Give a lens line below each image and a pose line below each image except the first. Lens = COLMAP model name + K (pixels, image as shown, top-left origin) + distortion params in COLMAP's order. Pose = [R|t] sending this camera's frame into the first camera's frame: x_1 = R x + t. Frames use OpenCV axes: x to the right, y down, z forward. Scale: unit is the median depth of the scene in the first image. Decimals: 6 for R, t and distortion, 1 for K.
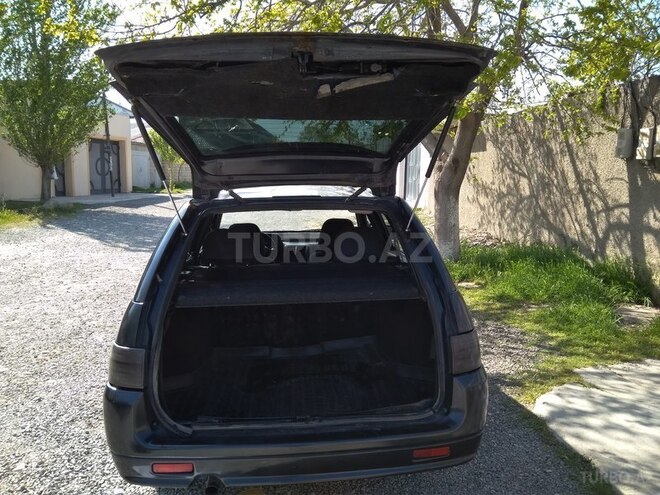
lens RADIAL K [[574.5, 0, 330.3], [0, 574.5, 225.0], [0, 0, 1]] dist [-0.002585, -0.007573]
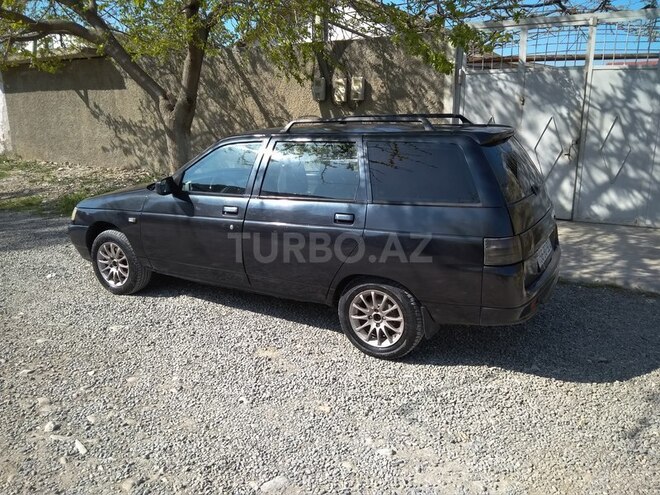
lens RADIAL K [[578.3, 0, 330.0], [0, 578.3, 247.5], [0, 0, 1]] dist [0.006743, -0.004830]
pose [[0.536956, -0.201144, 0.819280, -0.678462], [0.080994, 0.978965, 0.187265, -0.029896], [-0.839713, -0.034196, 0.541953, 0.220145]]
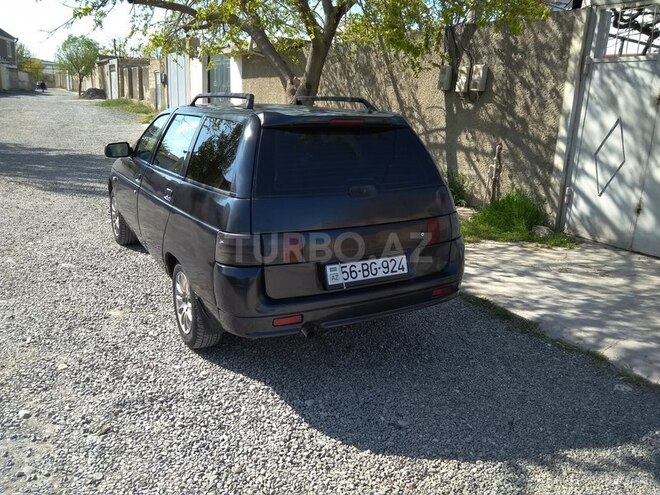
lens RADIAL K [[578.3, 0, 330.0], [0, 578.3, 247.5], [0, 0, 1]] dist [0.006743, -0.004830]
pose [[0.912747, -0.064999, 0.403322, -0.245166], [-0.003645, 0.985926, 0.167140, 0.011299], [-0.408510, -0.154027, 0.899664, -0.083916]]
